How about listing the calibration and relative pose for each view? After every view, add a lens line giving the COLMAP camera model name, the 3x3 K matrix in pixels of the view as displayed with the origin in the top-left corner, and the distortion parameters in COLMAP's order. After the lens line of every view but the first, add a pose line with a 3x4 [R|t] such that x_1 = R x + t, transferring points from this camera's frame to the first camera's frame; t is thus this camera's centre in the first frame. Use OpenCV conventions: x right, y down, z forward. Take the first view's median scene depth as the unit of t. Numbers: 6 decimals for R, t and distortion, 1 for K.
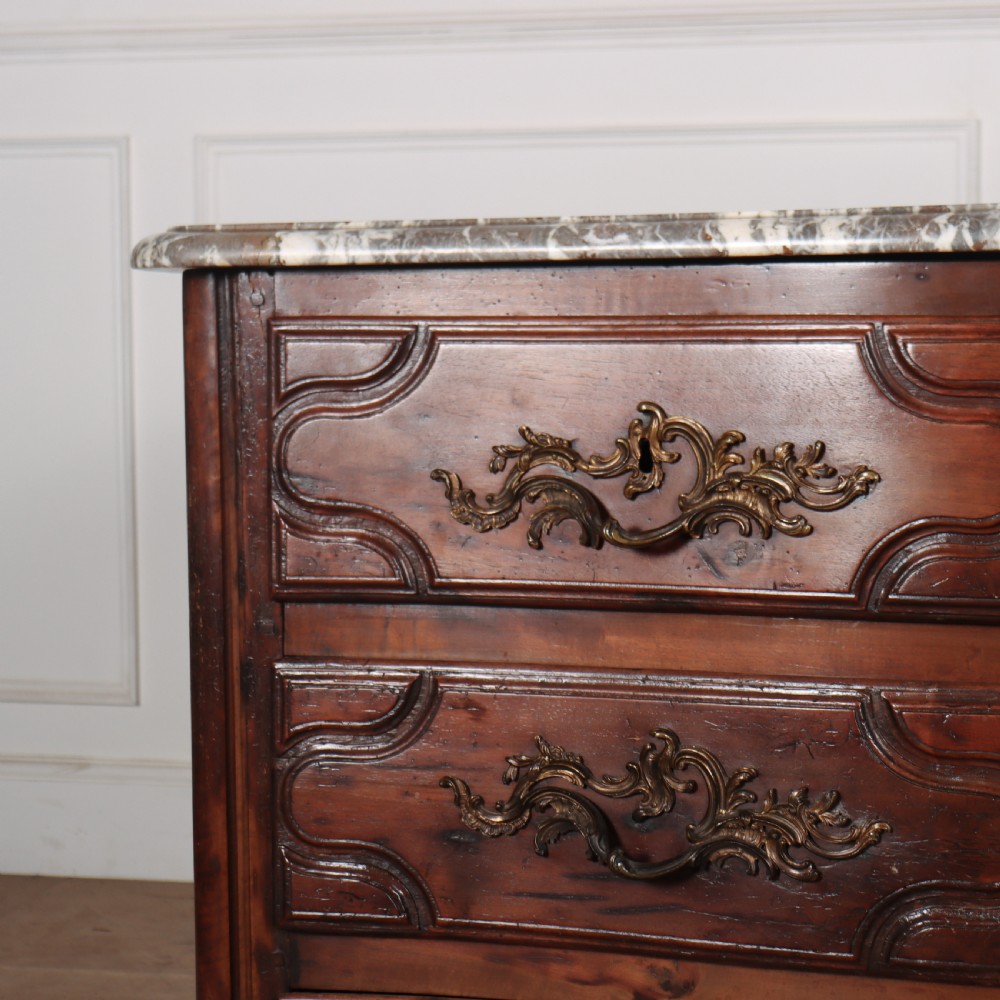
lens RADIAL K [[2129.9, 0, 624.5], [0, 2129.9, 450.0], [0, 0, 1]] dist [-0.054010, 0.072473]
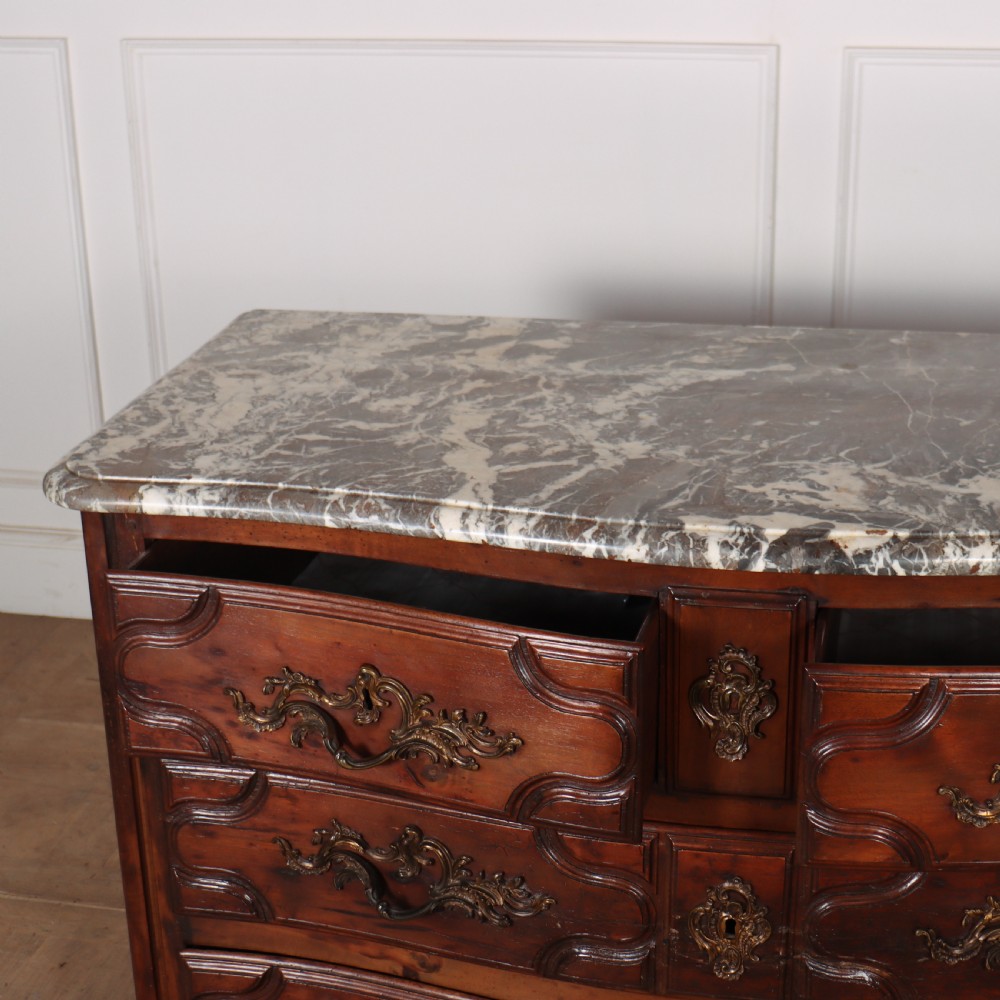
lens RADIAL K [[1961.4, 0, 502.2], [0, 1961.4, 615.4], [0, 0, 1]] dist [-0.117799, 0.160157]
pose [[0.998722, 0.008091, -0.049883, 0.149930], [0.009544, 0.939138, 0.343409, -0.486637], [0.049625, -0.343446, 0.937860, -0.251762]]
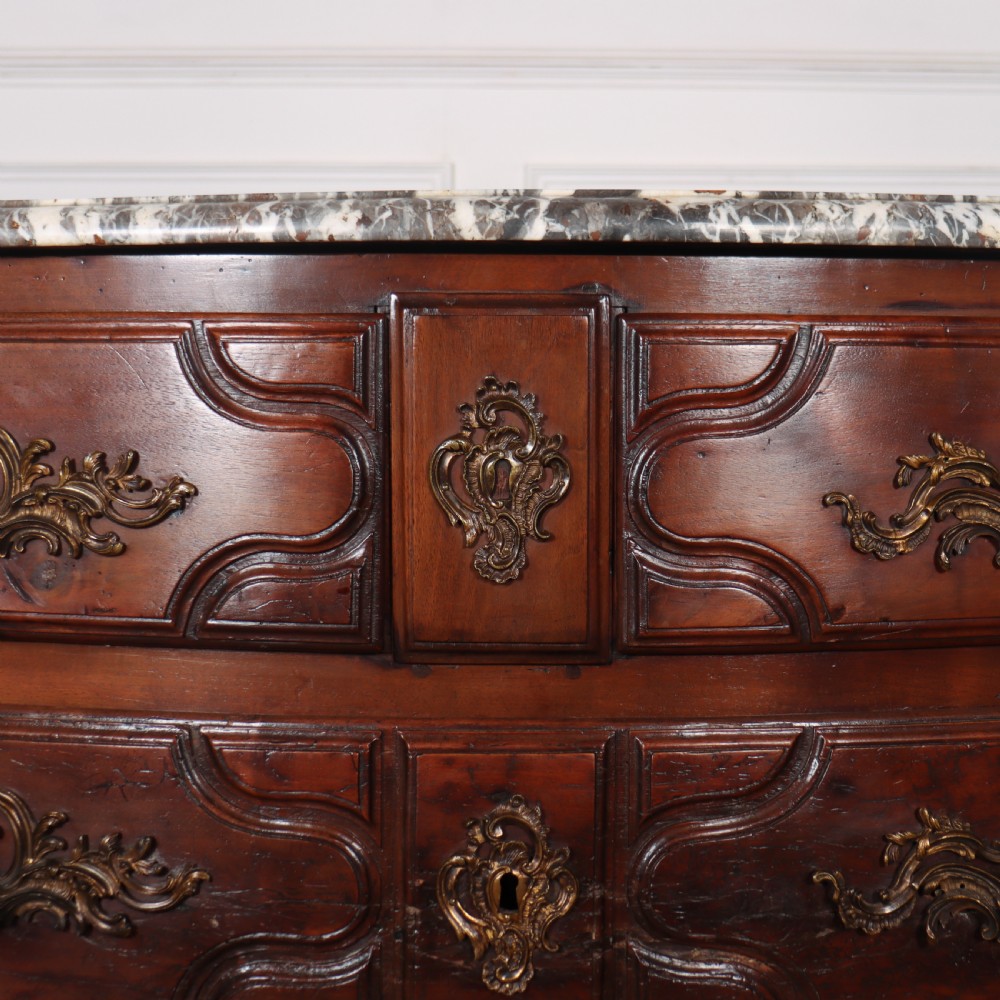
lens RADIAL K [[1854.2, 0, 519.0], [0, 1854.2, 434.0], [0, 0, 1]] dist [-0.118545, 0.179693]
pose [[0.988204, 0.005834, 0.153035, 0.129722], [-0.001789, 0.999646, -0.026555, 0.009141], [-0.153135, 0.025968, 0.987864, 0.192909]]
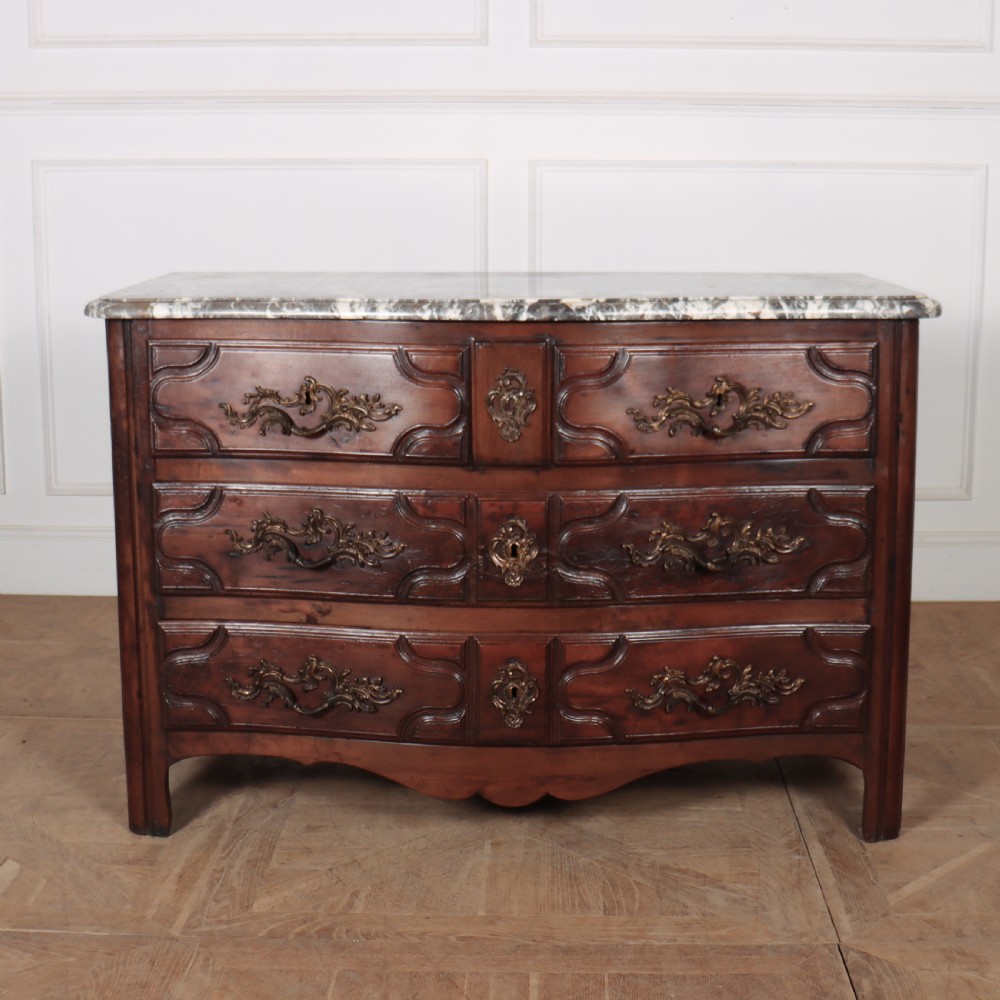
lens RADIAL K [[1745.5, 0, 543.6], [0, 1745.5, 484.1], [0, 0, 1]] dist [-0.174412, 0.230151]
pose [[0.988043, -0.017403, 0.153195, -0.030633], [-0.002272, 0.991858, 0.127327, -0.154841], [-0.154163, -0.126152, 0.979959, -1.018502]]
